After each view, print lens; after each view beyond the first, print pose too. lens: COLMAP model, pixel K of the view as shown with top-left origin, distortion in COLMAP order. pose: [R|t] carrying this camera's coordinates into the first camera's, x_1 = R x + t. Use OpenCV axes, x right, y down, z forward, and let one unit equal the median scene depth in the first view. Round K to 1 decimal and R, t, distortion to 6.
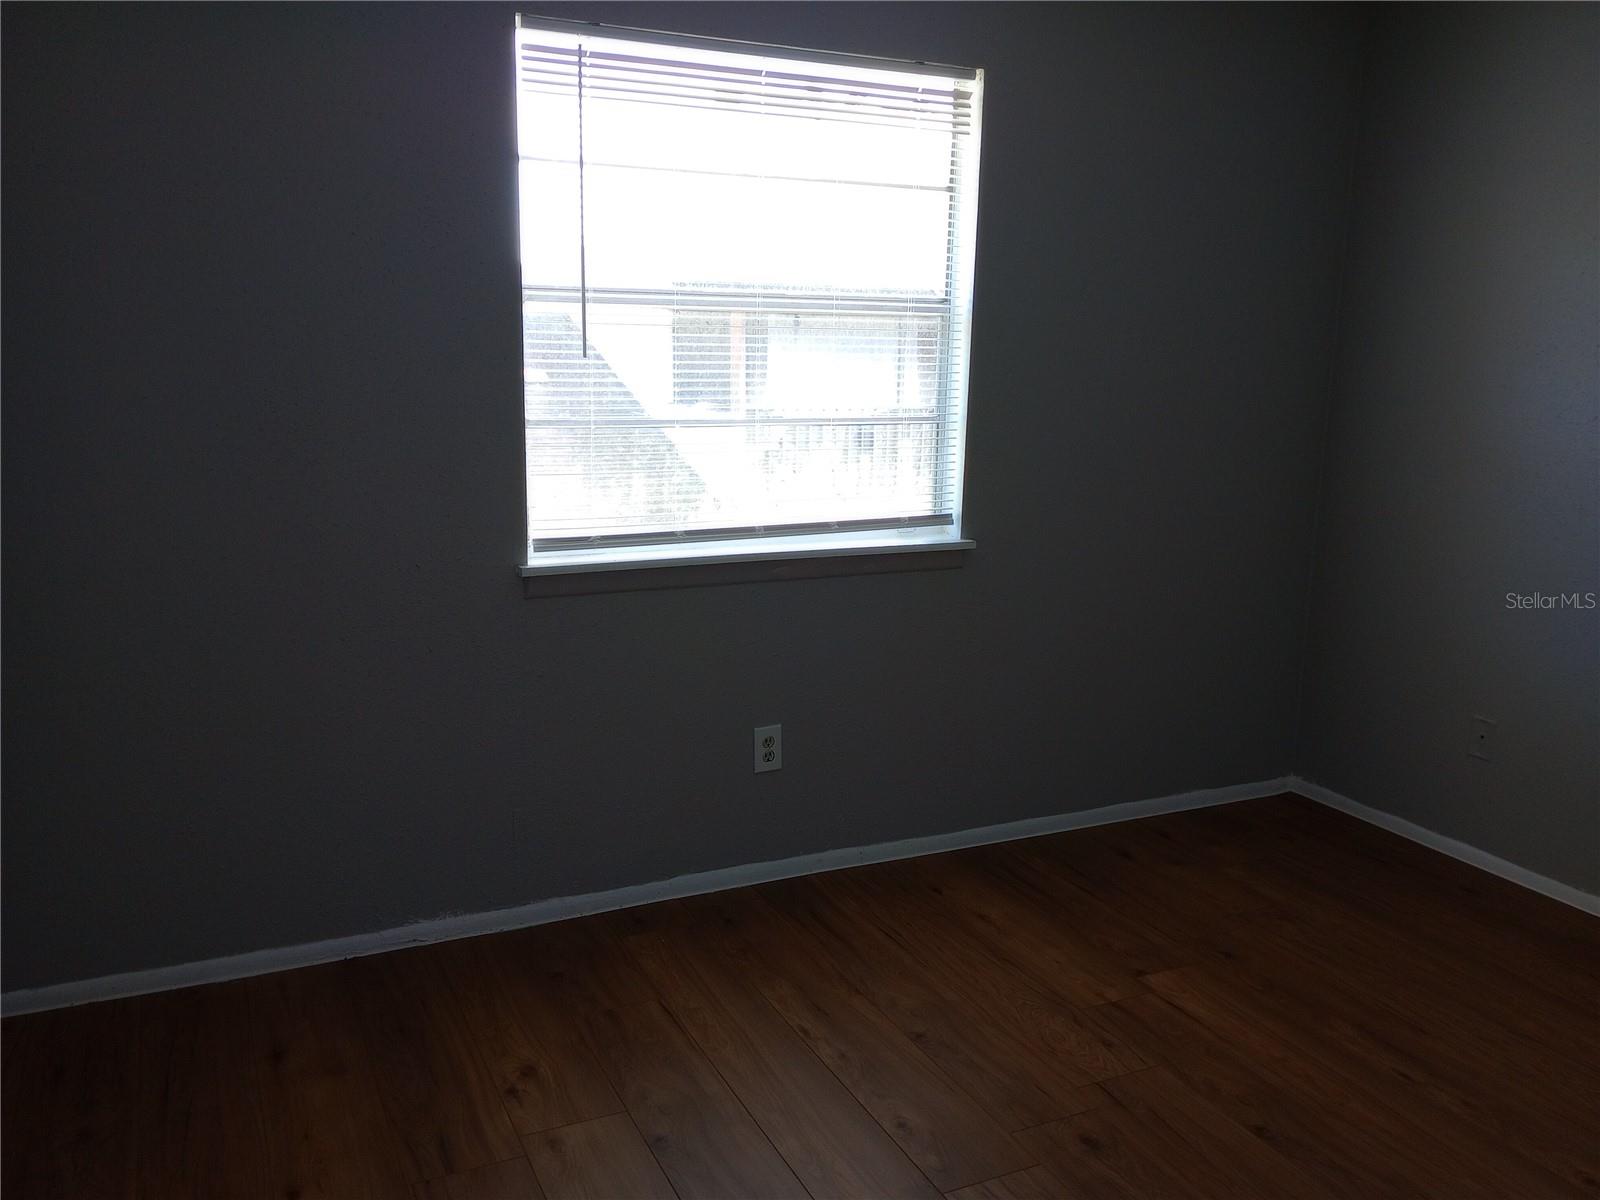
lens RADIAL K [[1312.0, 0, 800.0], [0, 1312.0, 600.0], [0, 0, 1]] dist [0.100983, -0.155518]
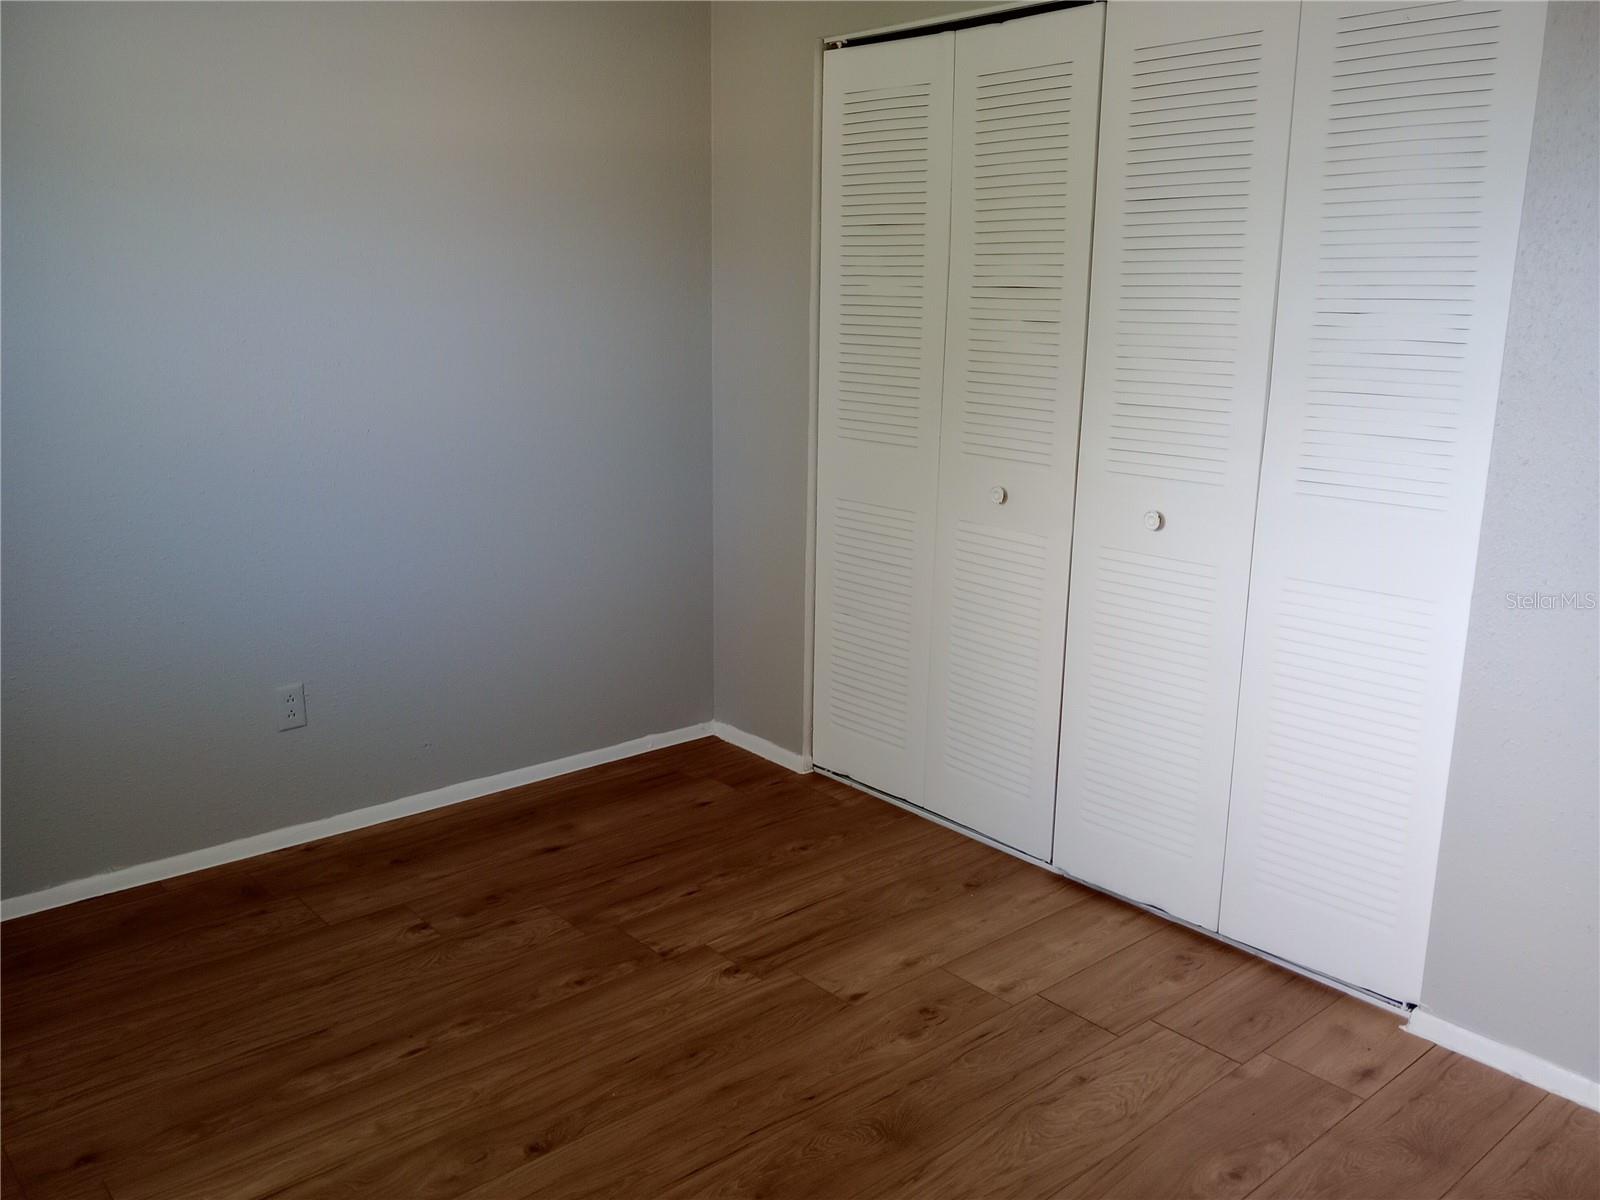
lens RADIAL K [[1312.0, 0, 800.0], [0, 1312.0, 600.0], [0, 0, 1]] dist [0.100983, -0.155518]
pose [[-0.277347, -0.241770, 0.929852, -0.417749], [0.165399, 0.941356, 0.294095, -0.174692], [-0.946426, 0.235363, -0.221094, 0.872029]]
